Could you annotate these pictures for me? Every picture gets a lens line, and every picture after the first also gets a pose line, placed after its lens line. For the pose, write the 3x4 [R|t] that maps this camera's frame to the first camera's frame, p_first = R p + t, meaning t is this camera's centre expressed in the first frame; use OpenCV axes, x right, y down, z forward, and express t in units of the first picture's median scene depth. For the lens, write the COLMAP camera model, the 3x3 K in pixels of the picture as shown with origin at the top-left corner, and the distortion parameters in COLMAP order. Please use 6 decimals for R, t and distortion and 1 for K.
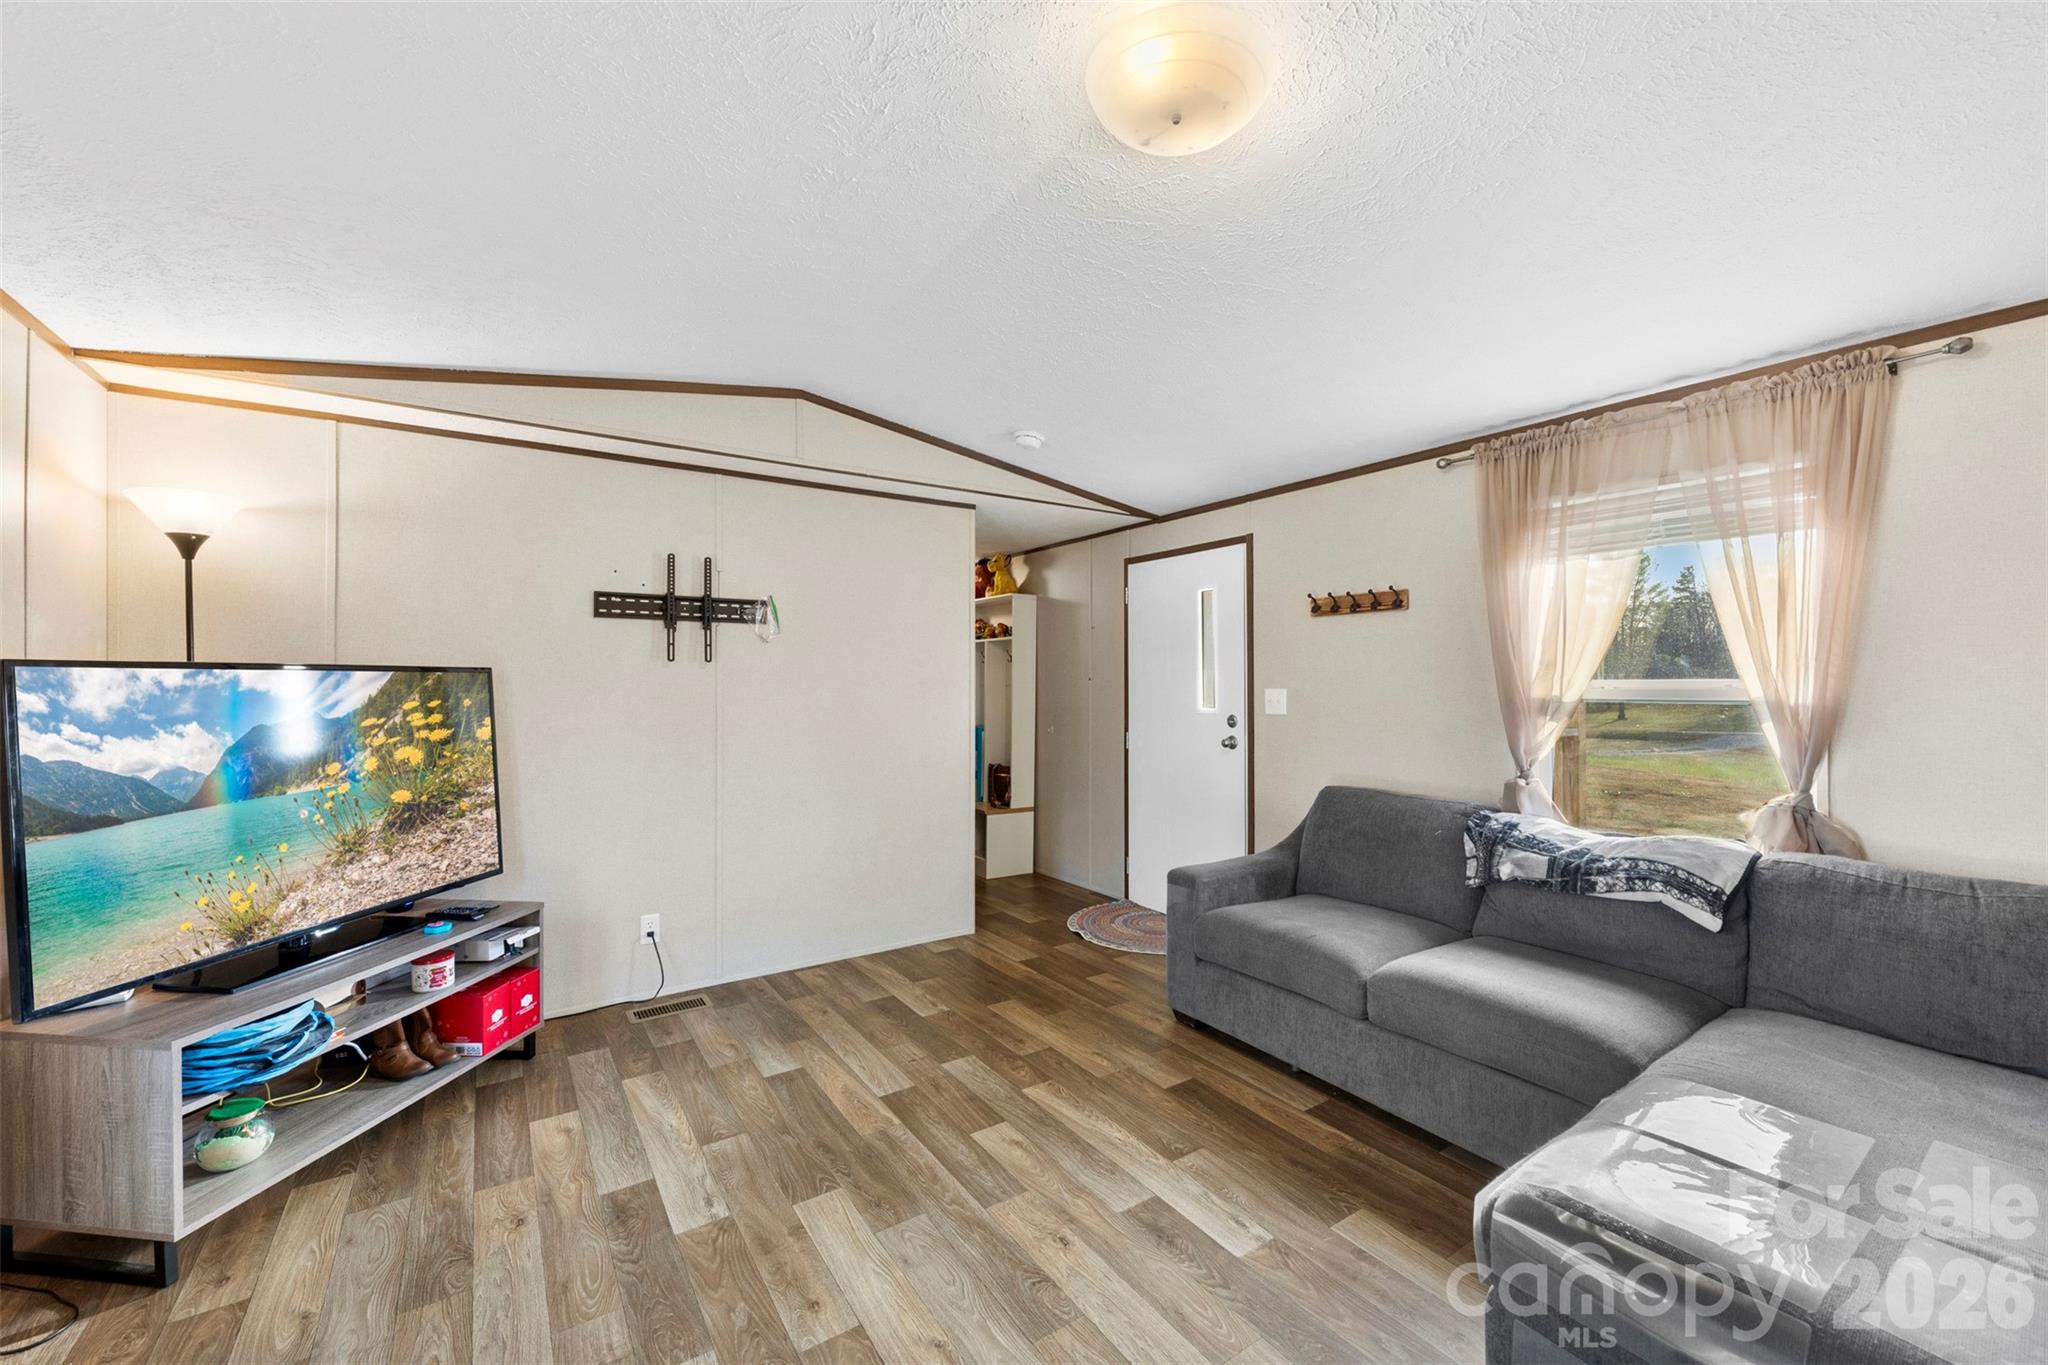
lens RADIAL K [[813.0, 0, 1024.0], [0, 813.0, 682.5], [0, 0, 1]] dist [-0.000571, -0.000023]
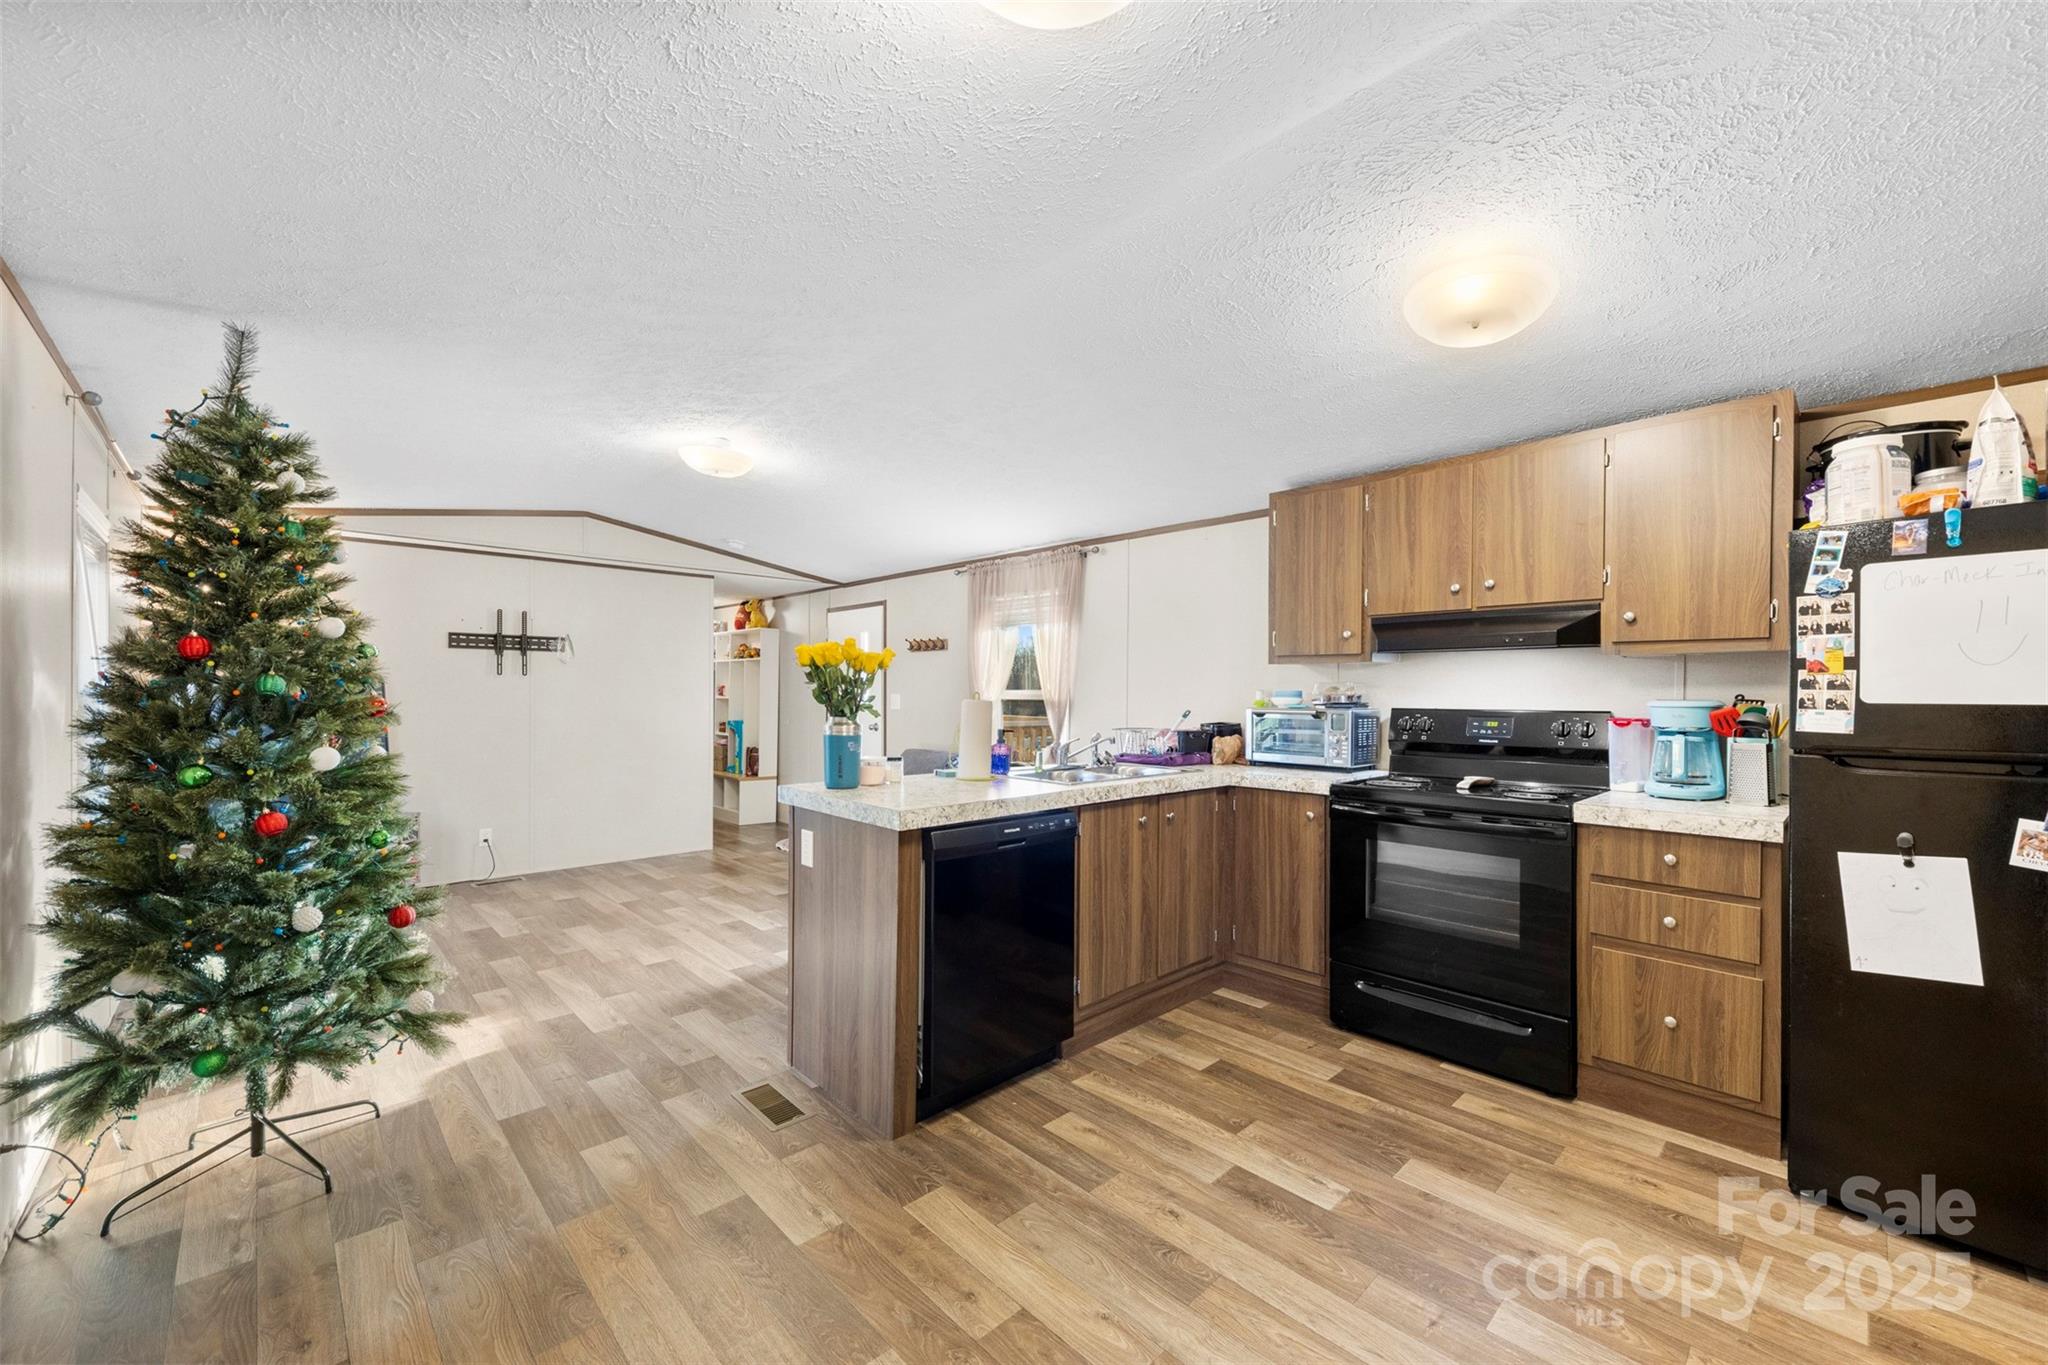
lens RADIAL K [[815.6, 0, 1029.3], [0, 815.6, 700.2], [0, 0, 1]] dist [0.013436, -0.000039]
pose [[0.986284, 0.004610, 0.164992, 0.350789], [-0.006599, 0.999912, 0.011507, -0.000352], [-0.164925, -0.012438, 0.986228, -0.817798]]
